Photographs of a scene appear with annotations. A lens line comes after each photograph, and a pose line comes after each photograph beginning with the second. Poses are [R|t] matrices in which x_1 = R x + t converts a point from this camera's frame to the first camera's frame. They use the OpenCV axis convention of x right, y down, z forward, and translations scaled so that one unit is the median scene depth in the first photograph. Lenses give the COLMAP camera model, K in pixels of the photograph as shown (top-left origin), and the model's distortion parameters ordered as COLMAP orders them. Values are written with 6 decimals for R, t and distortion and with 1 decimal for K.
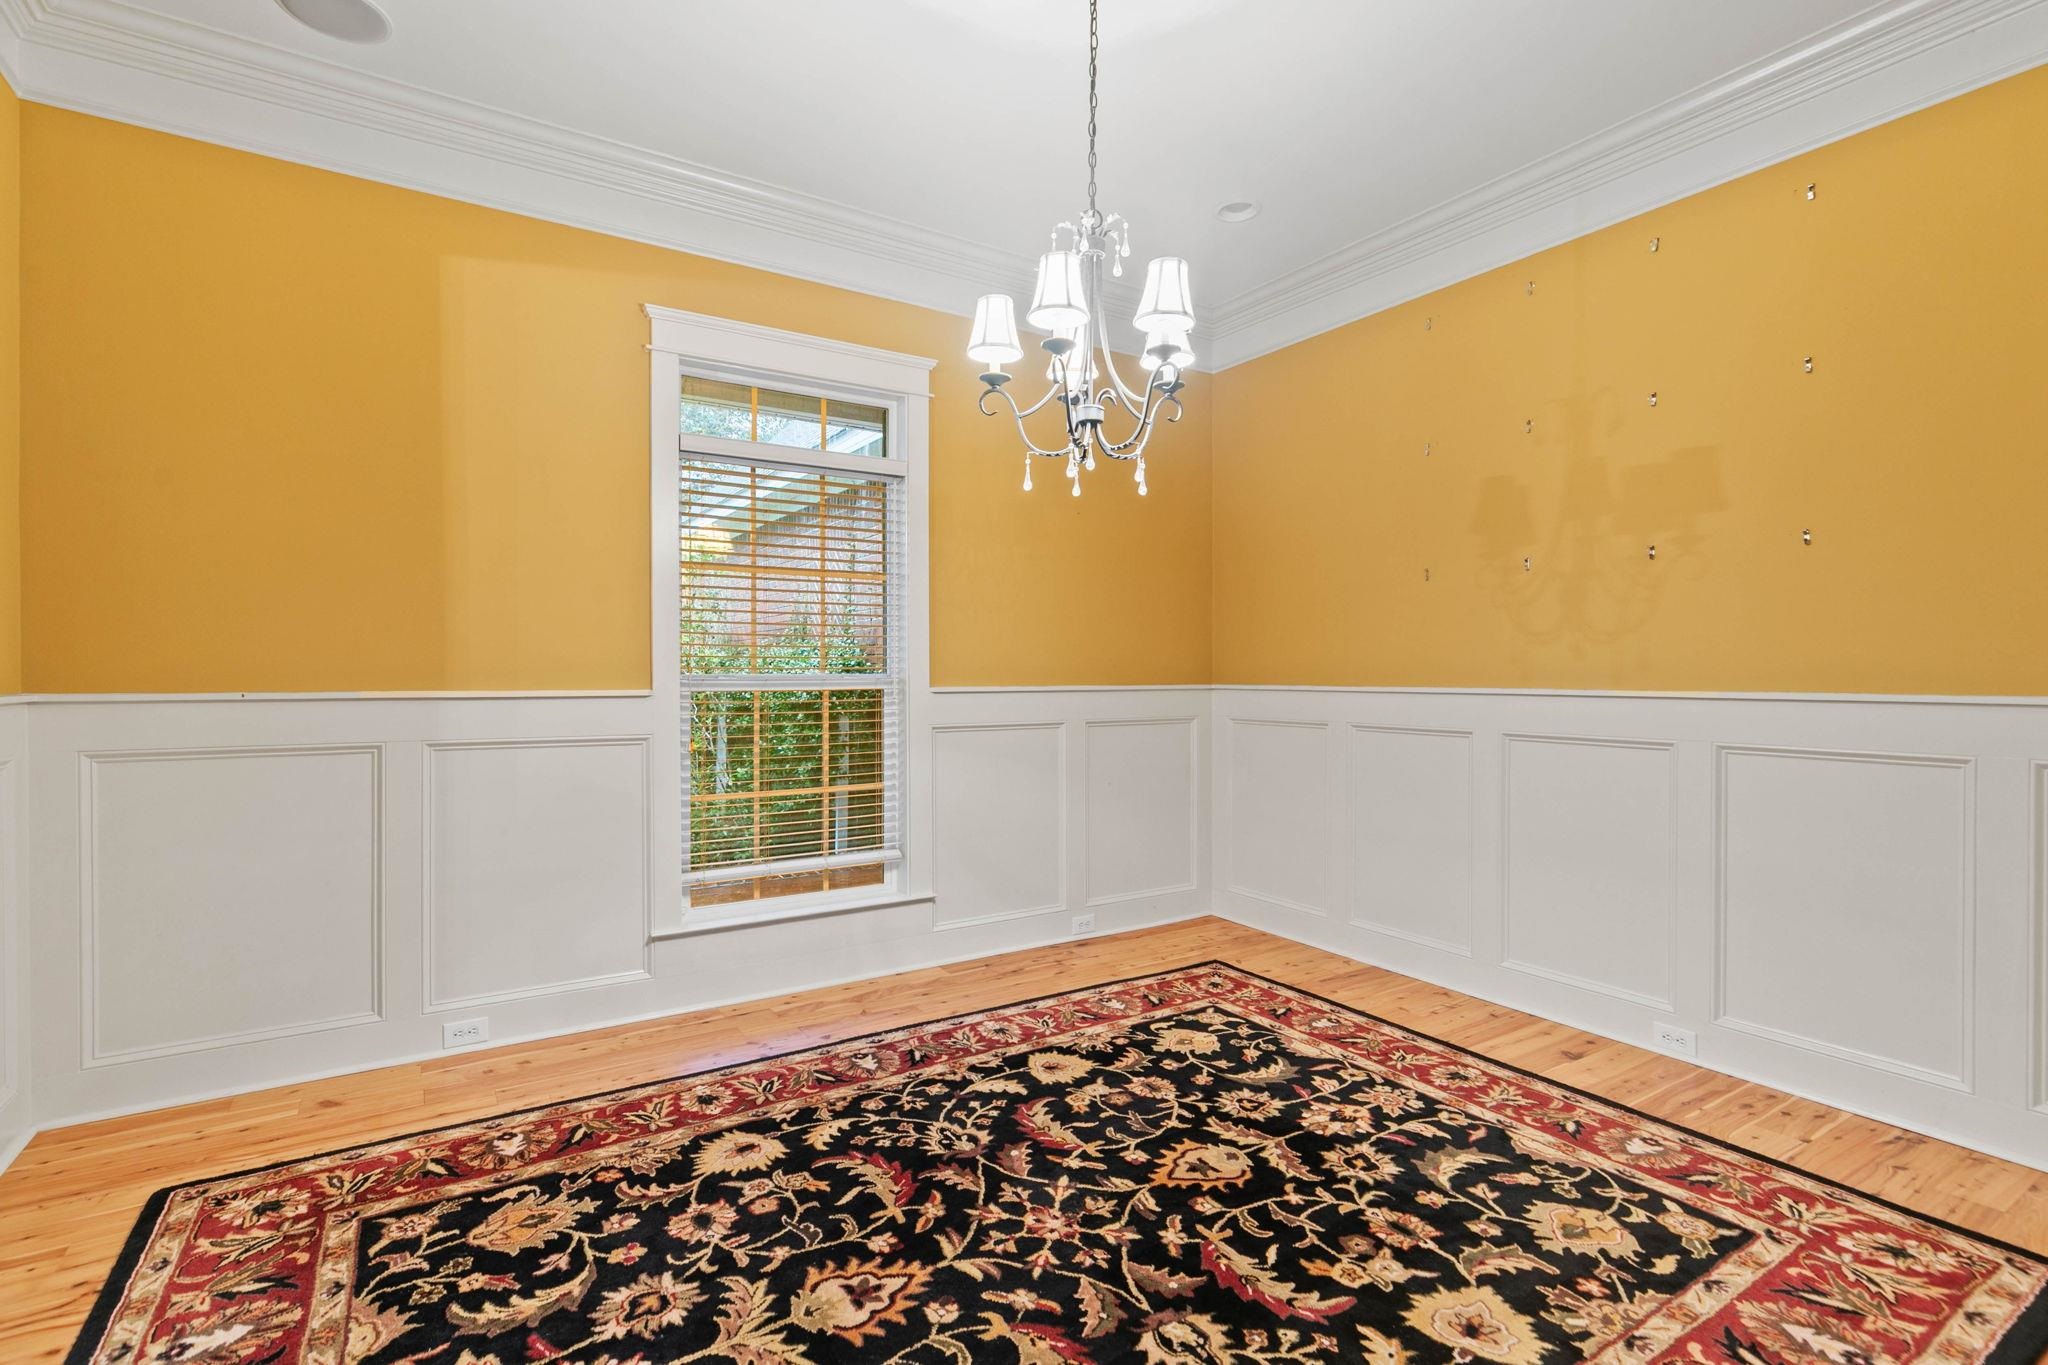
lens RADIAL K [[924.5, 0, 1032.6], [0, 924.5, 683.1], [0, 0, 1]] dist [0.013045, -0.005466]
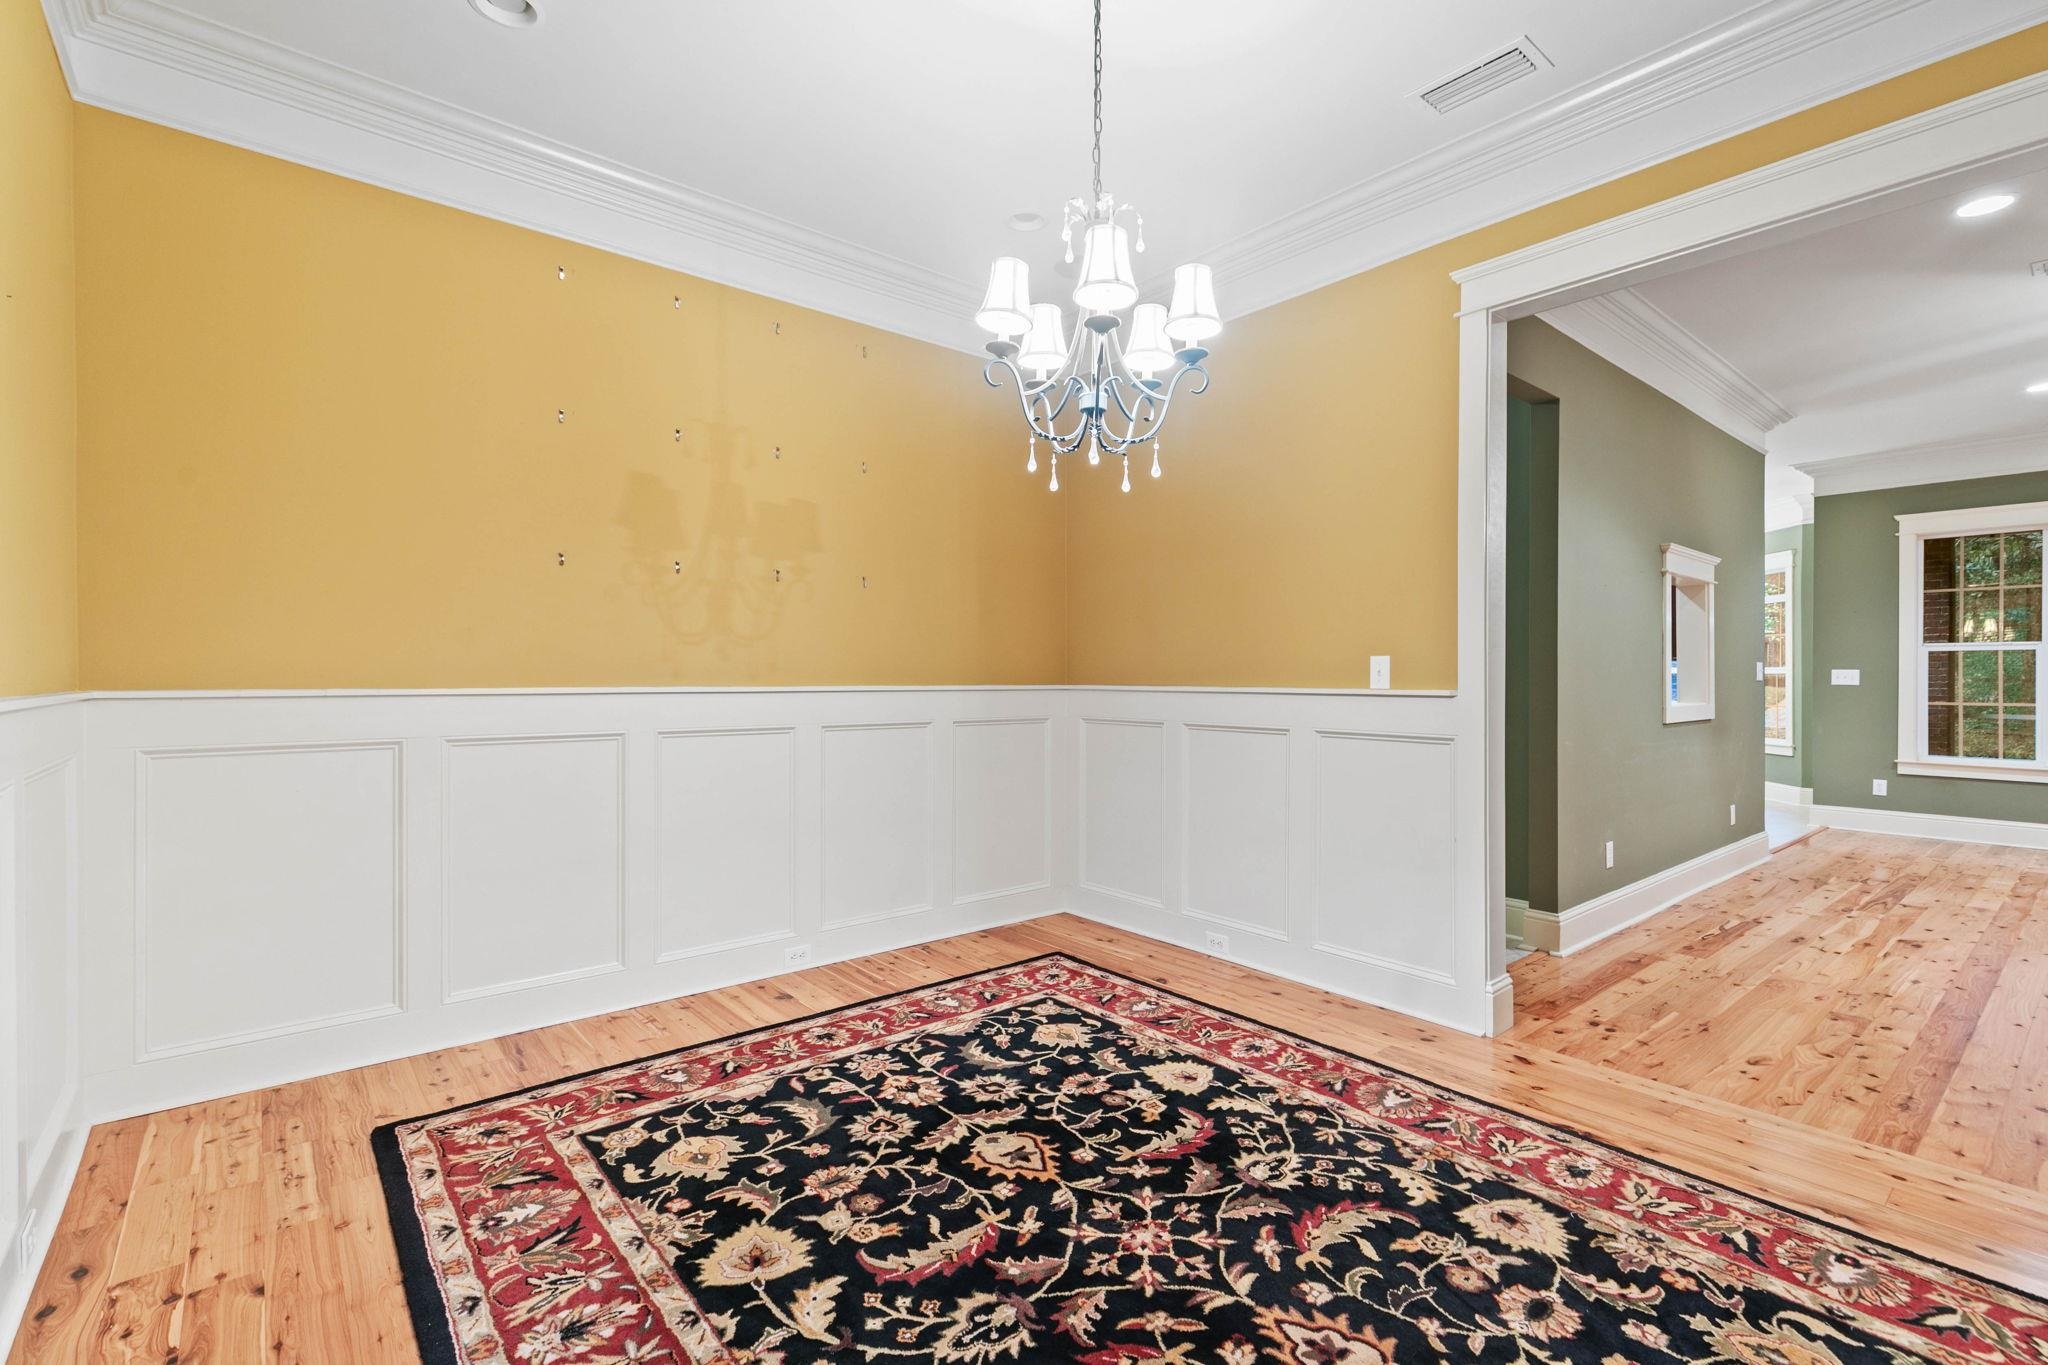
lens RADIAL K [[924.5, 0, 1032.6], [0, 924.5, 683.1], [0, 0, 1]] dist [0.013045, -0.005466]
pose [[-0.107144, -0.011076, 0.994182, -0.736377], [0.008801, 0.999888, 0.012088, -0.010639], [-0.994205, 0.010045, -0.107034, 0.962720]]
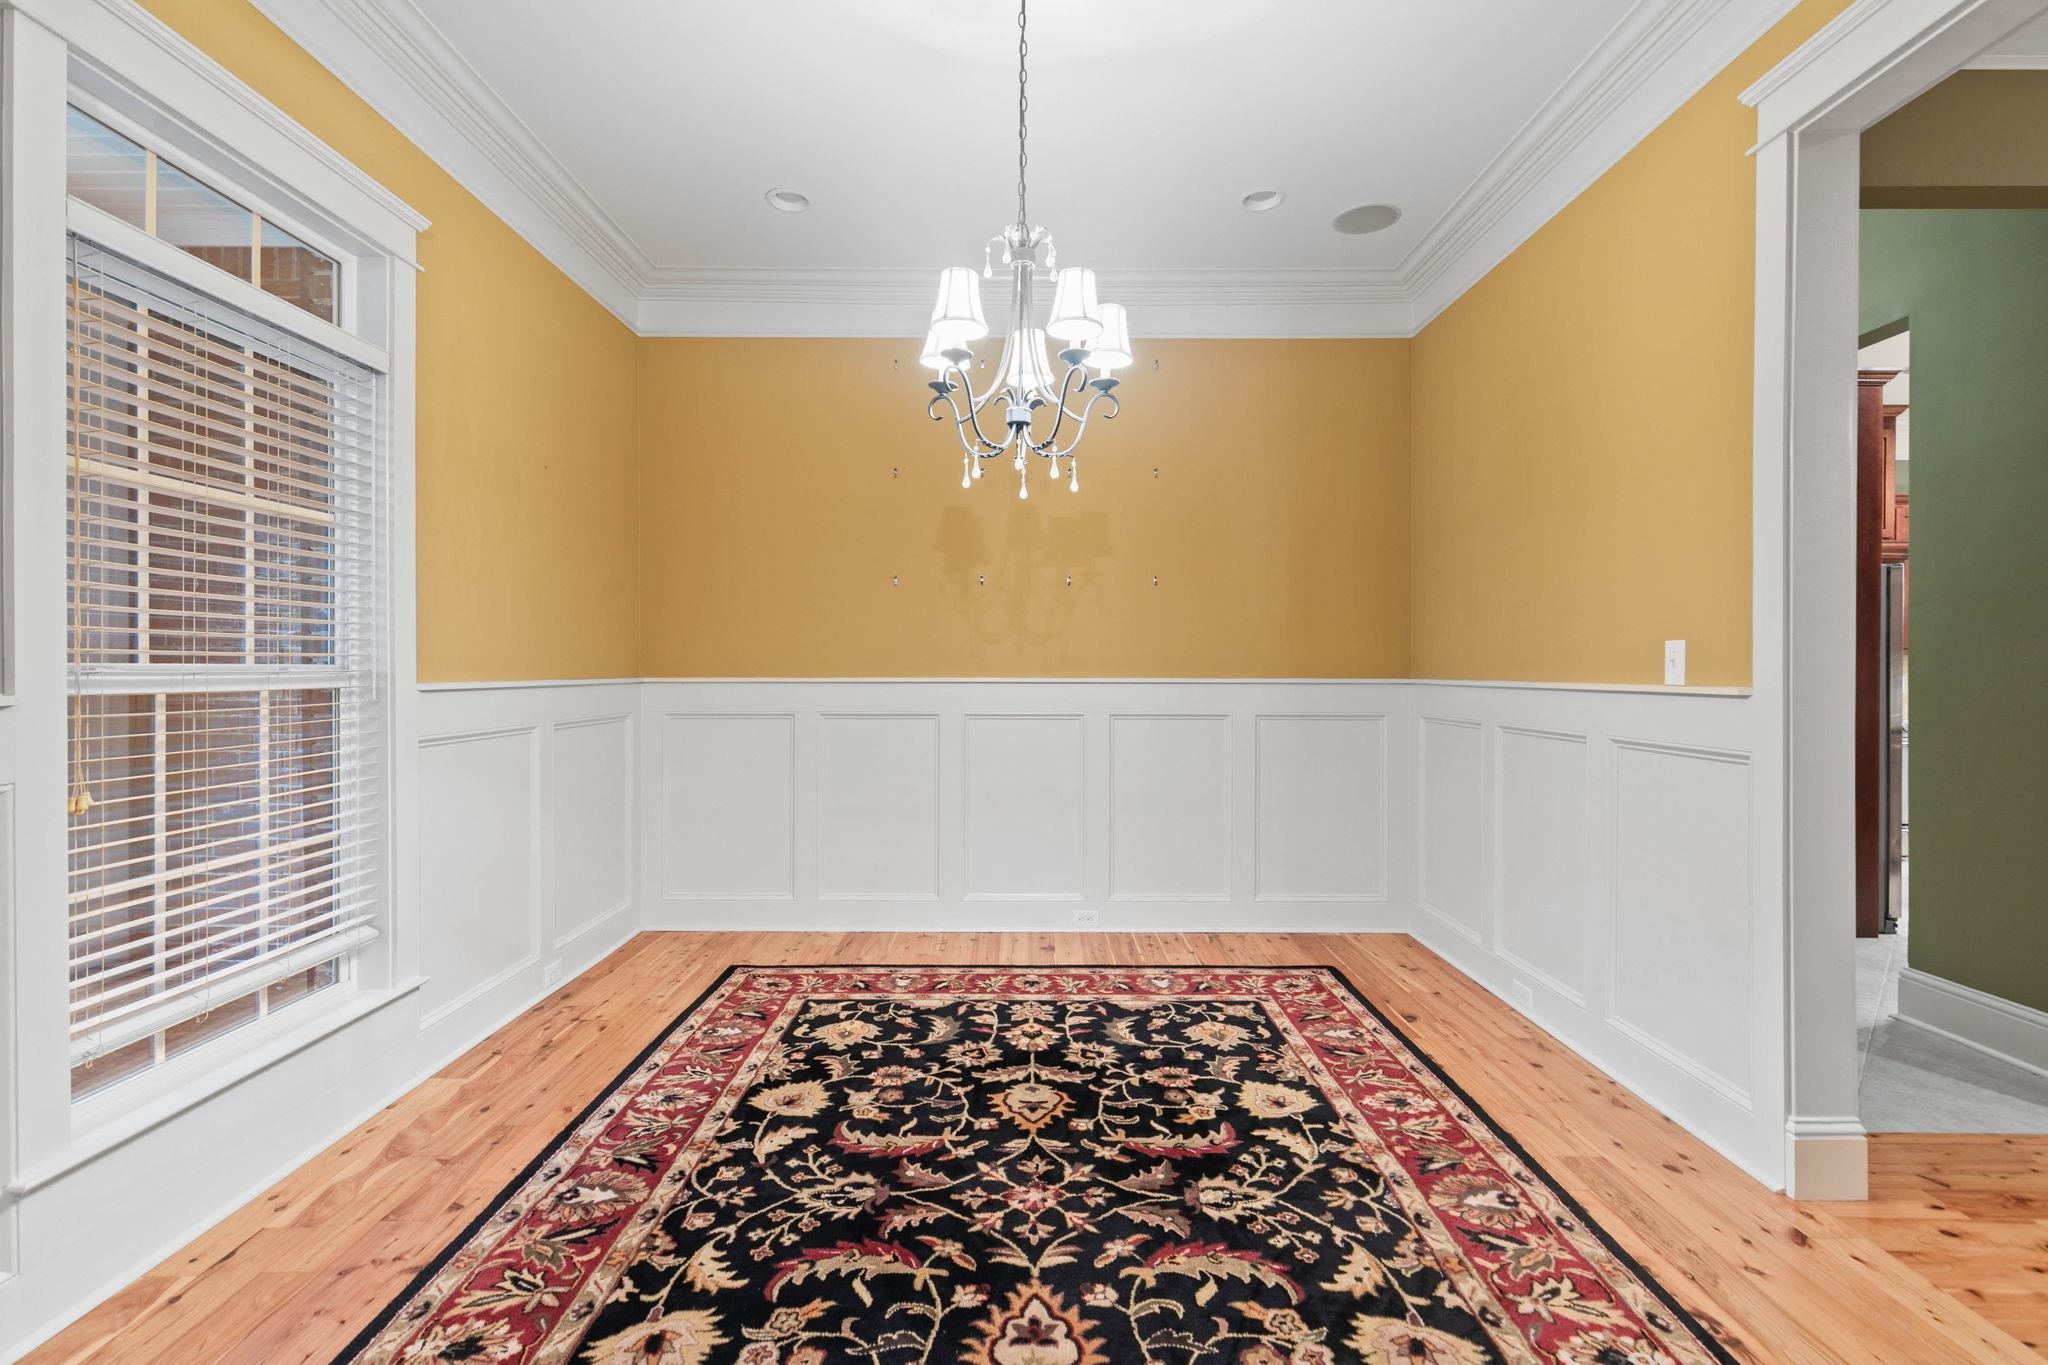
lens RADIAL K [[922.5, 0, 1010.3], [0, 922.5, 673.7], [0, 0, 1]] dist [0.009230, -0.000931]
pose [[0.558509, -0.006395, 0.829474, -0.669378], [0.009541, 0.999954, 0.001285, -0.001804], [-0.829444, 0.007196, 0.558544, 0.349129]]
